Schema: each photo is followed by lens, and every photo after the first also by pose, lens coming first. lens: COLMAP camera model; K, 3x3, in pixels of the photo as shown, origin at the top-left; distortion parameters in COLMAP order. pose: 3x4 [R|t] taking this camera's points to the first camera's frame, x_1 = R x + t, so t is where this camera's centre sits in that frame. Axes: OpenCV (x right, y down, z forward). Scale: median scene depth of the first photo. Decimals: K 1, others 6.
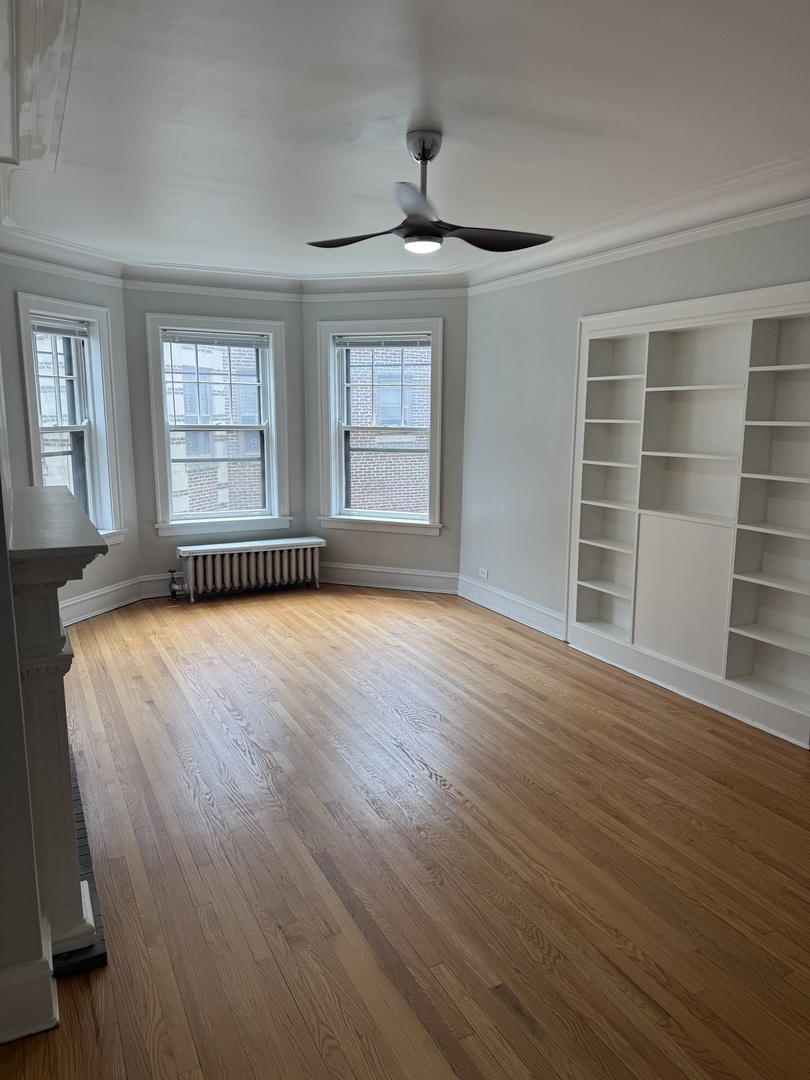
lens RADIAL K [[766.1, 0, 405.8], [0, 766.1, 541.9], [0, 0, 1]] dist [0.054046, -0.038368]
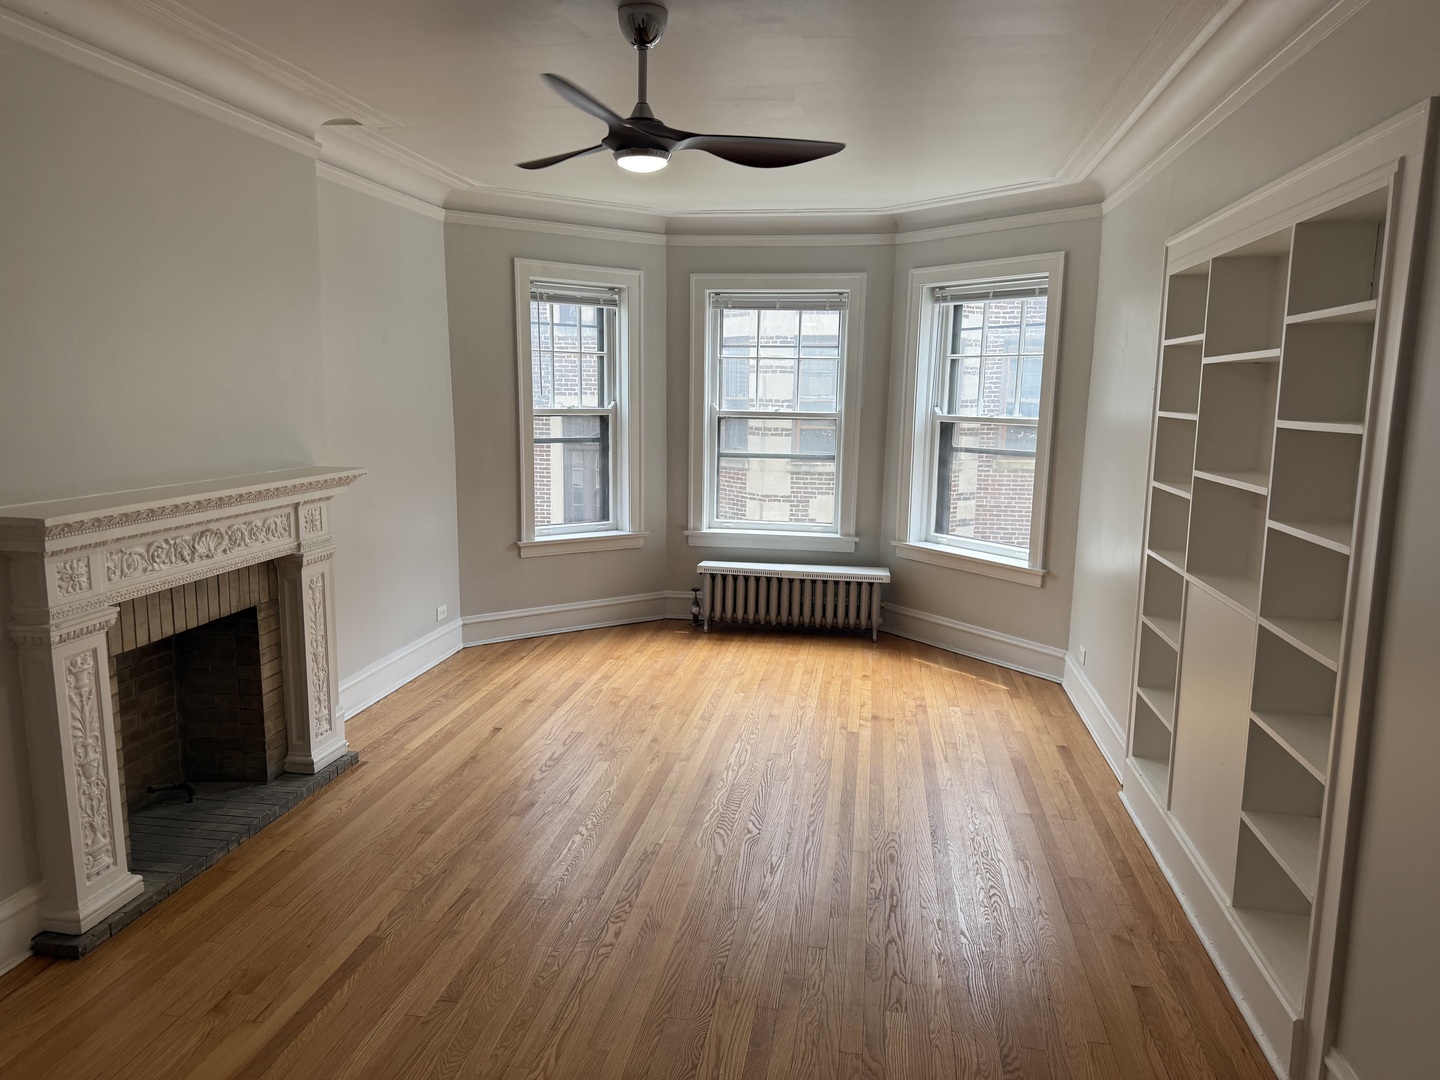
lens RADIAL K [[1021.5, 0, 715.5], [0, 1021.5, 545.6], [0, 0, 1]] dist [0.054046, -0.038368]
pose [[0.800590, 0.098101, -0.591127, 0.355210], [-0.113198, 0.993505, 0.011569, -0.023681], [0.588423, 0.057653, 0.806496, 0.150238]]
